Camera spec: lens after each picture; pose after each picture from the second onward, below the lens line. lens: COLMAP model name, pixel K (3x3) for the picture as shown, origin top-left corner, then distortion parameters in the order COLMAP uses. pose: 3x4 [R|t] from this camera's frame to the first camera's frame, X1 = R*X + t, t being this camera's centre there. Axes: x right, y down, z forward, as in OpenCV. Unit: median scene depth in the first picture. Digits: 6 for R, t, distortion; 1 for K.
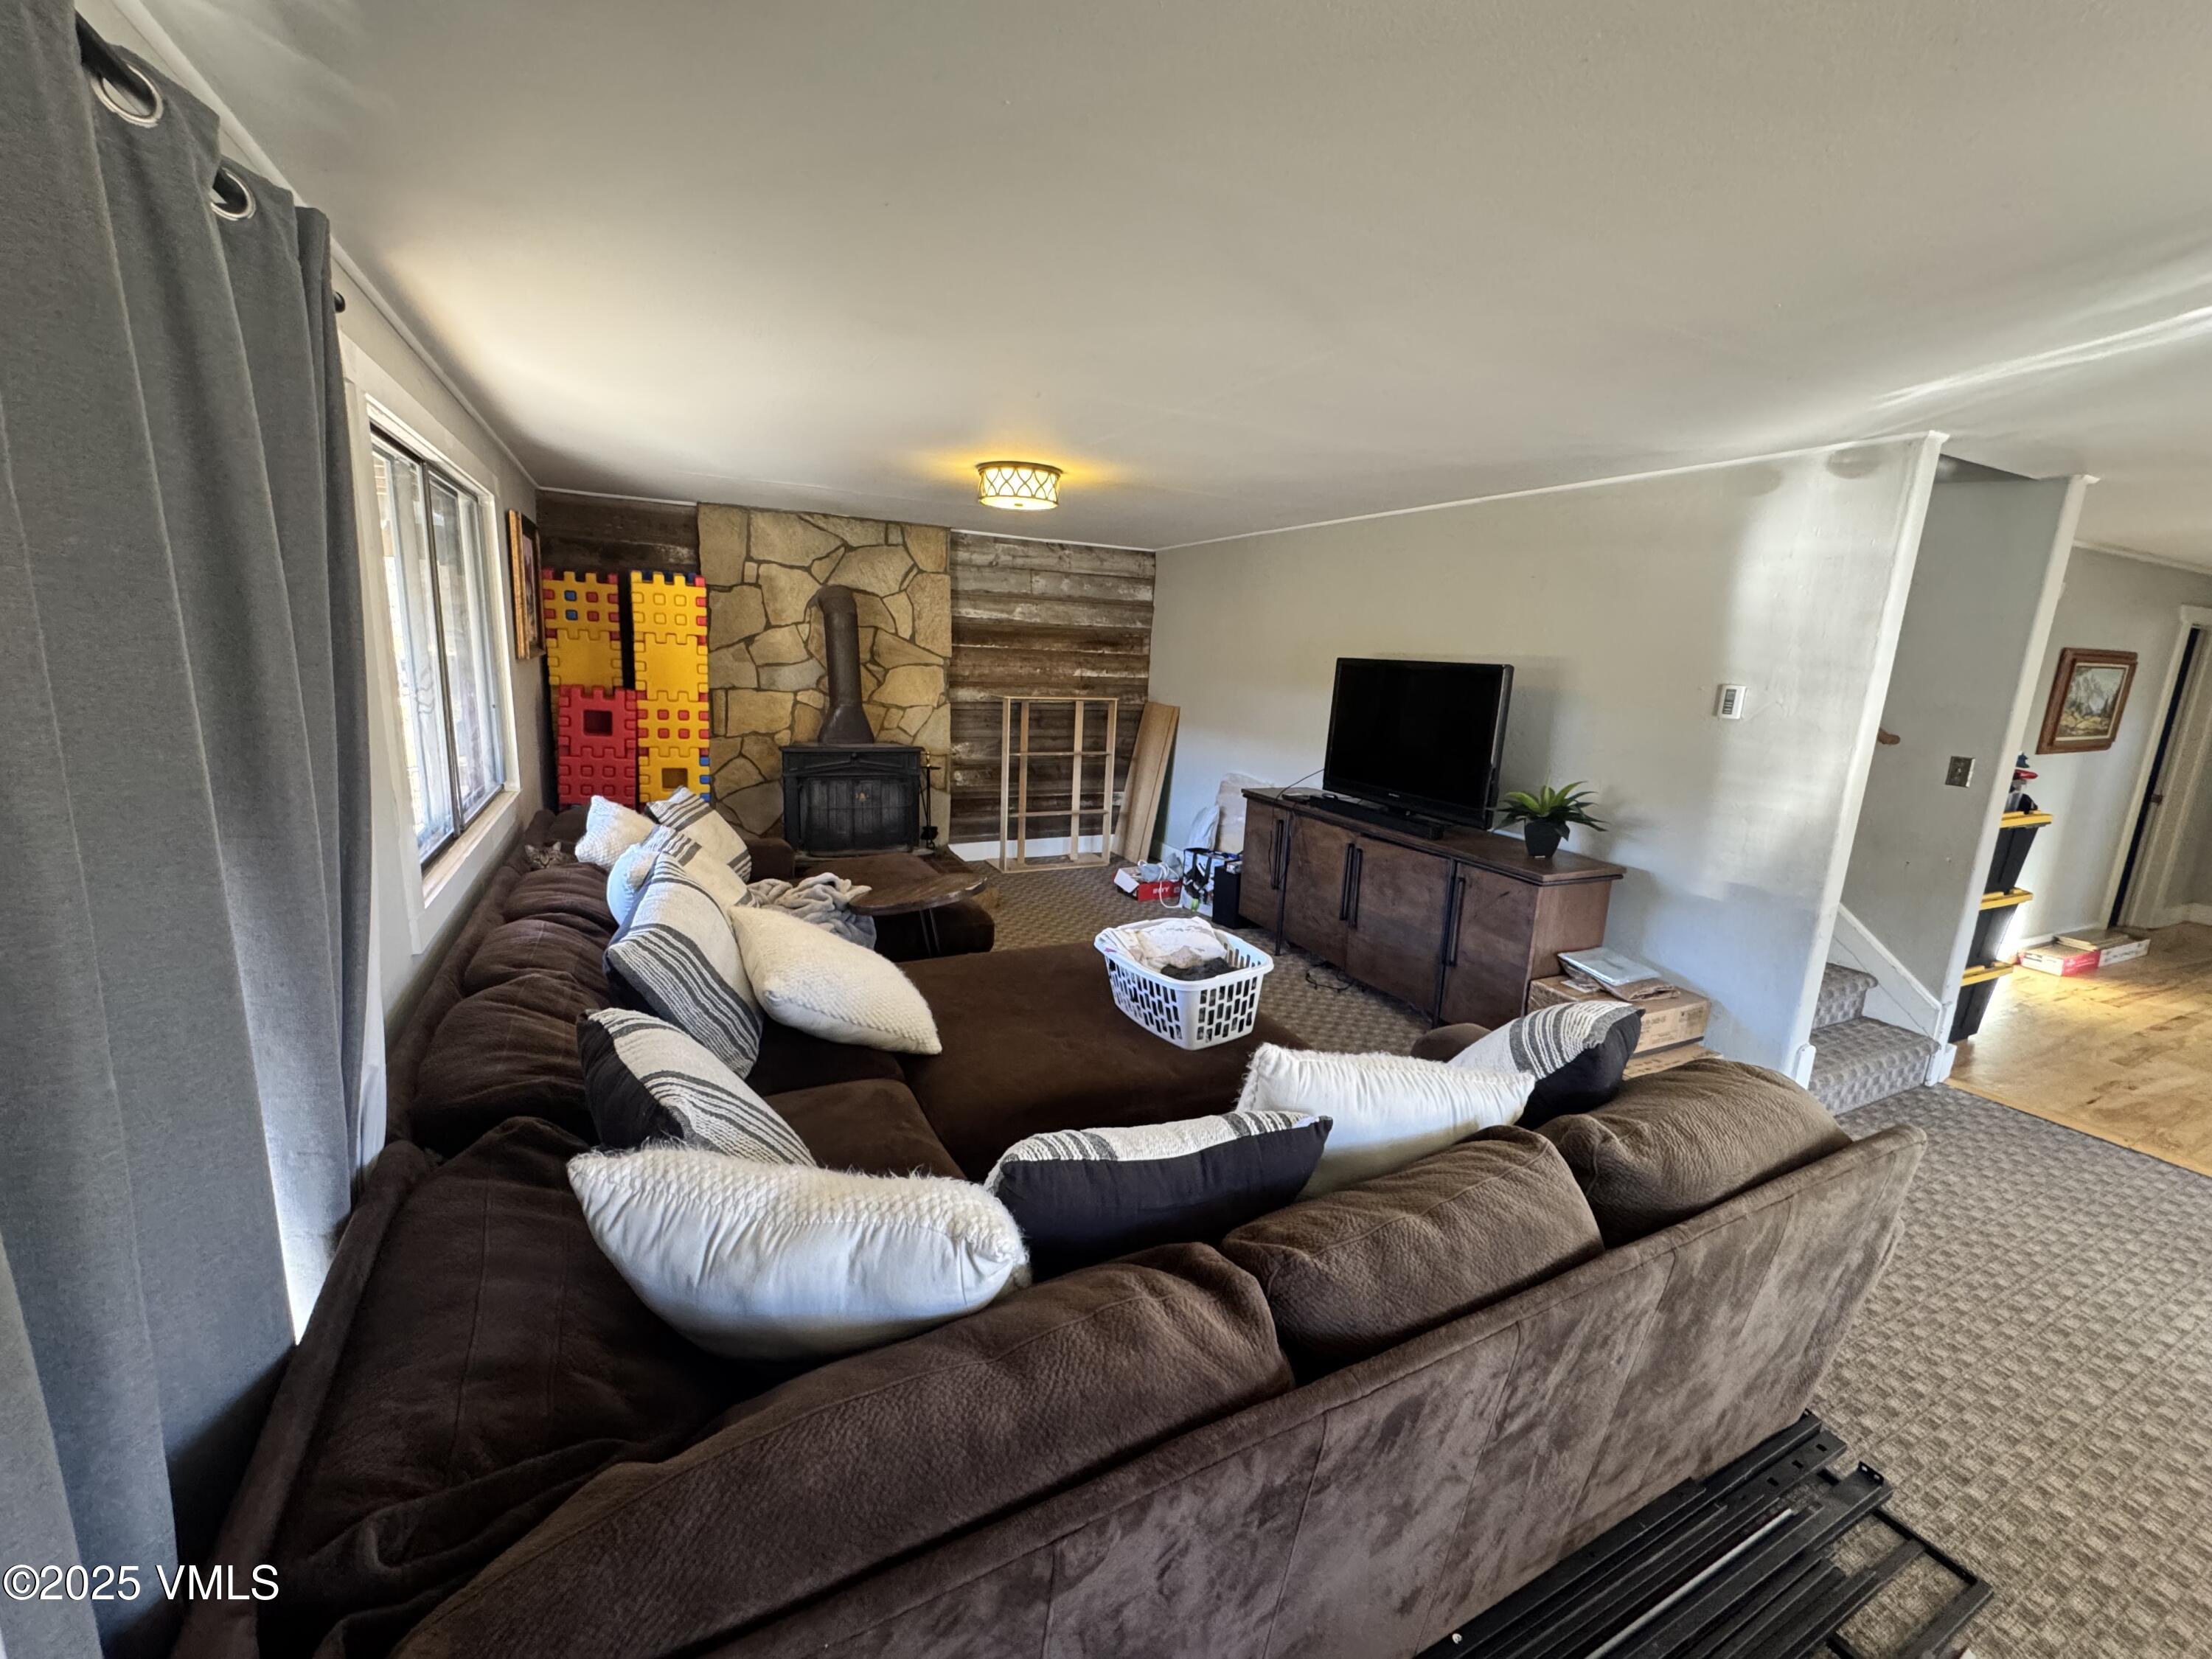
lens RADIAL K [[902.1, 0, 1094.4], [0, 902.1, 823.8], [0, 0, 1]] dist [0.000662, -0.000049]
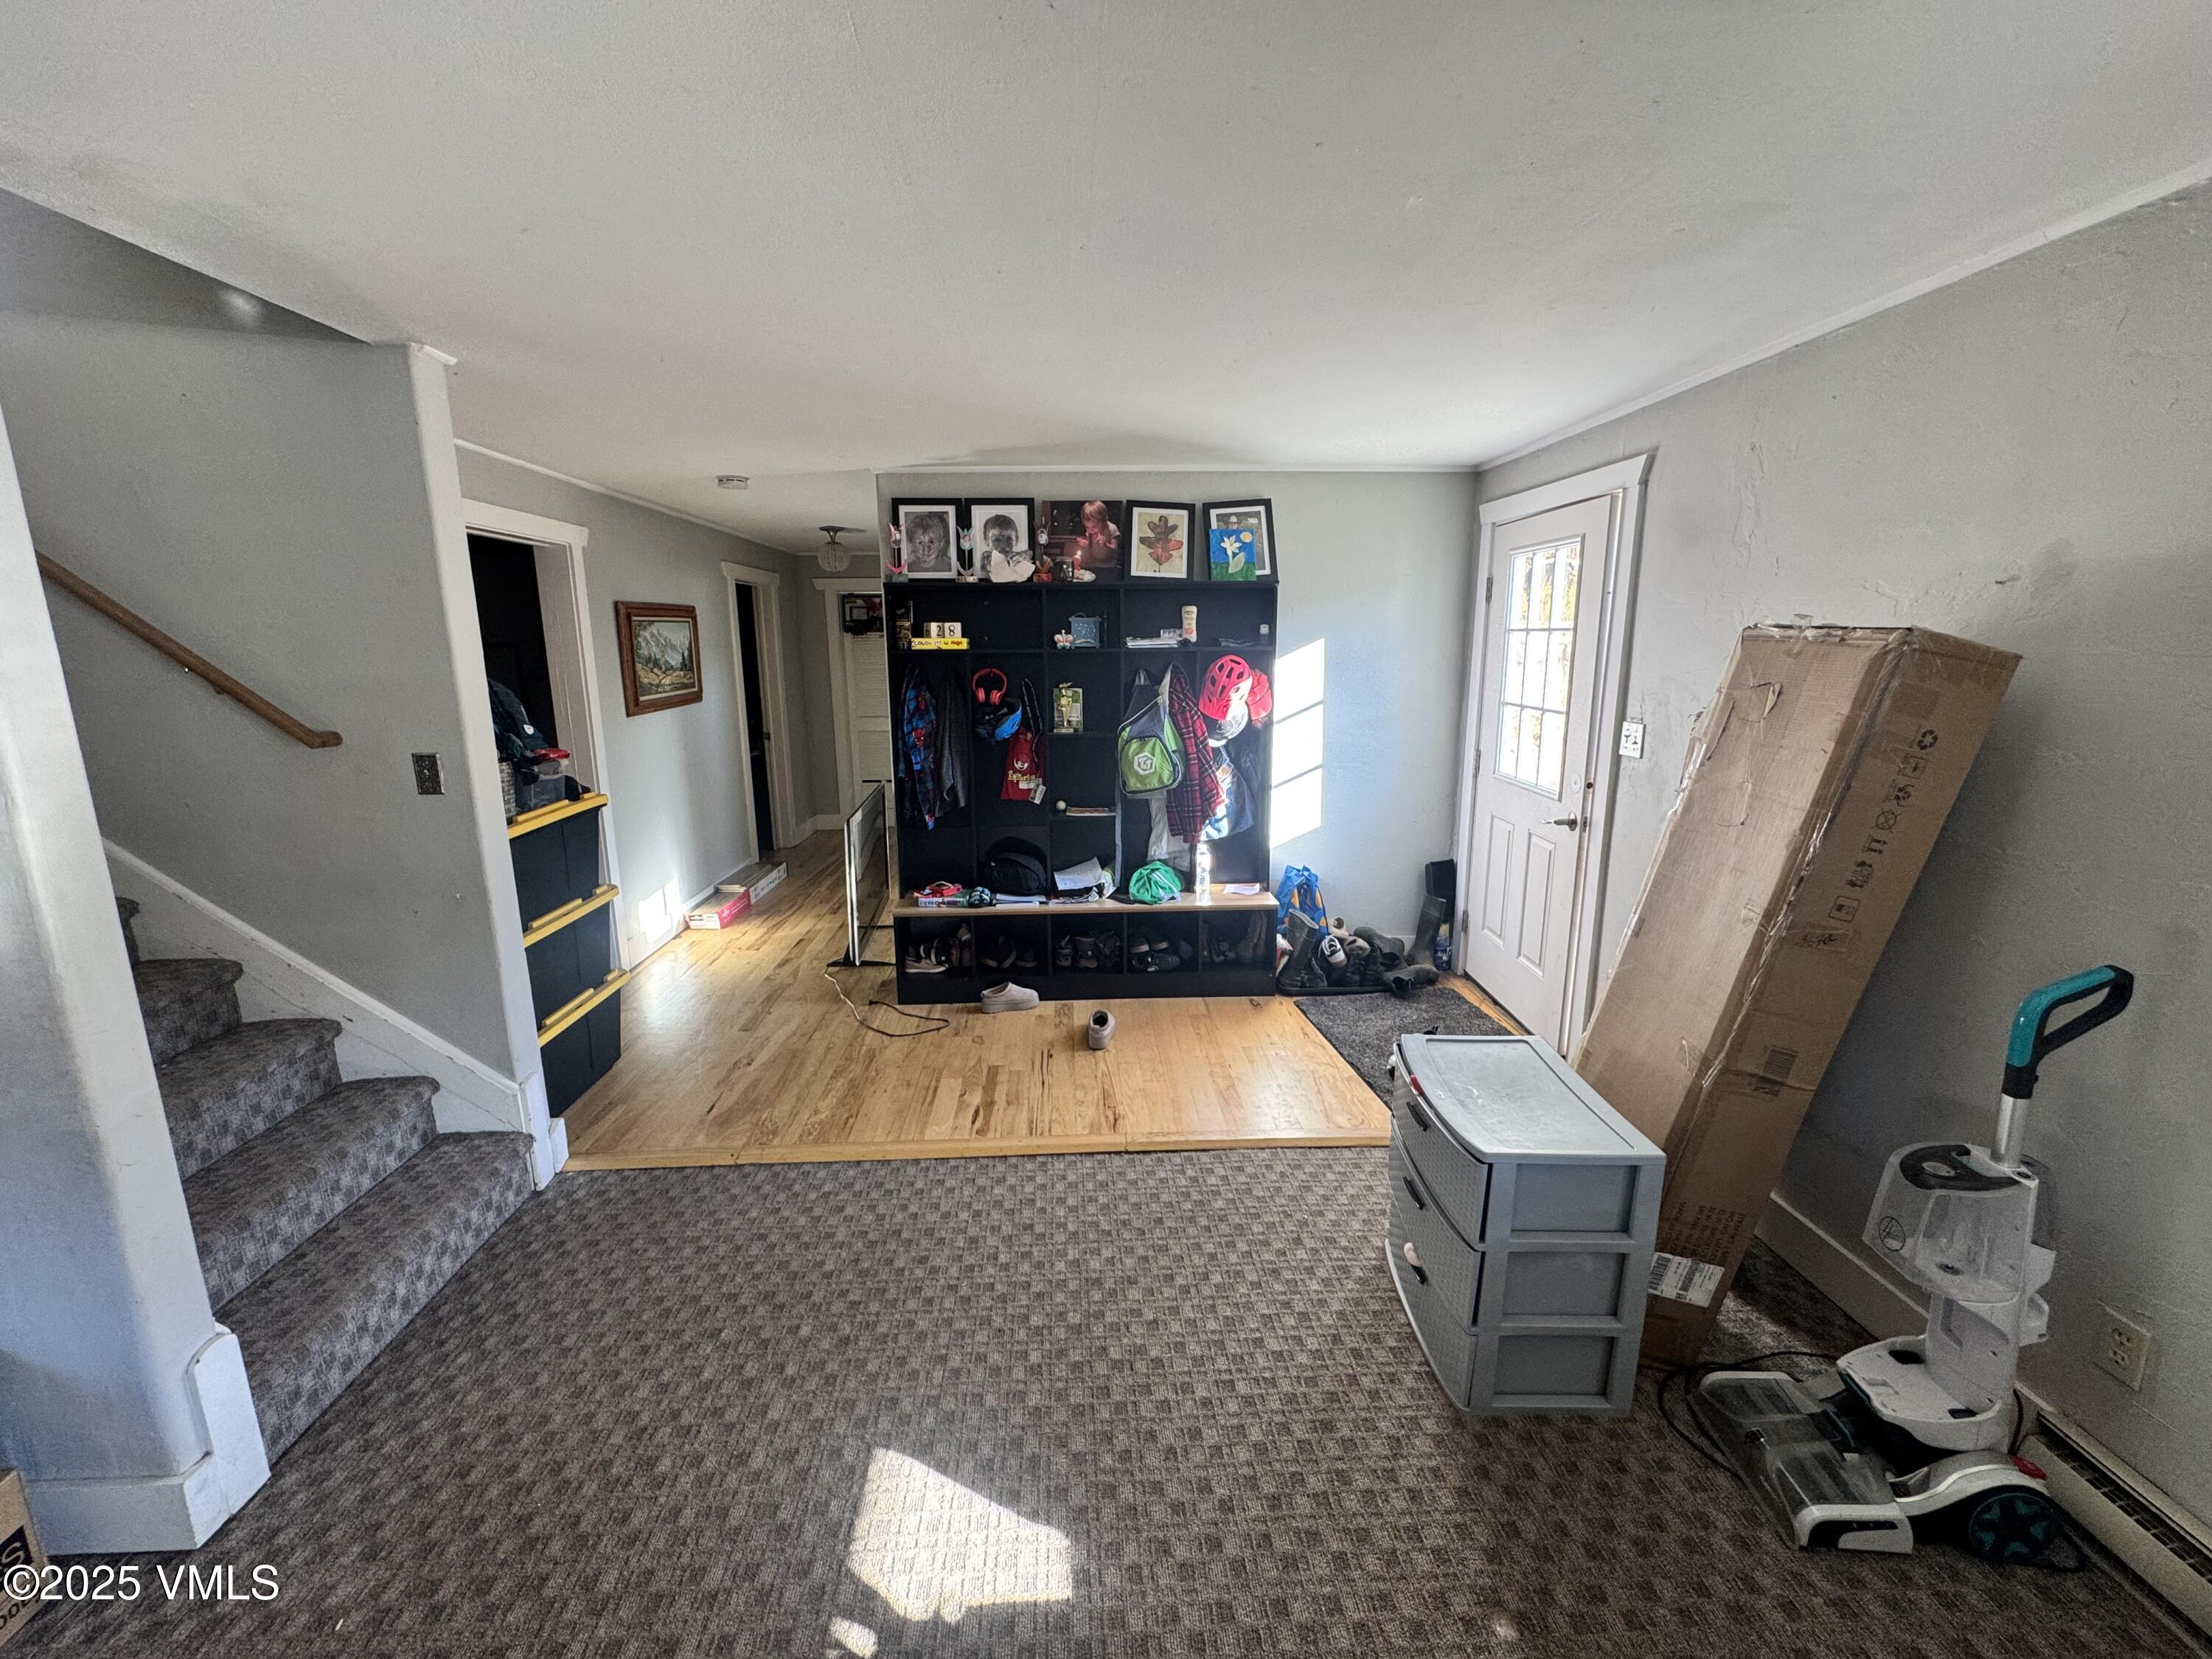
lens RADIAL K [[902.1, 0, 1097.4], [0, 902.1, 824.8], [0, 0, 1]] dist [0.000662, -0.000049]
pose [[0.410535, -0.232012, 0.881834, 0.344878], [0.205926, 0.965694, 0.158208, -0.015075], [-0.888288, 0.116643, 0.444228, 0.148593]]
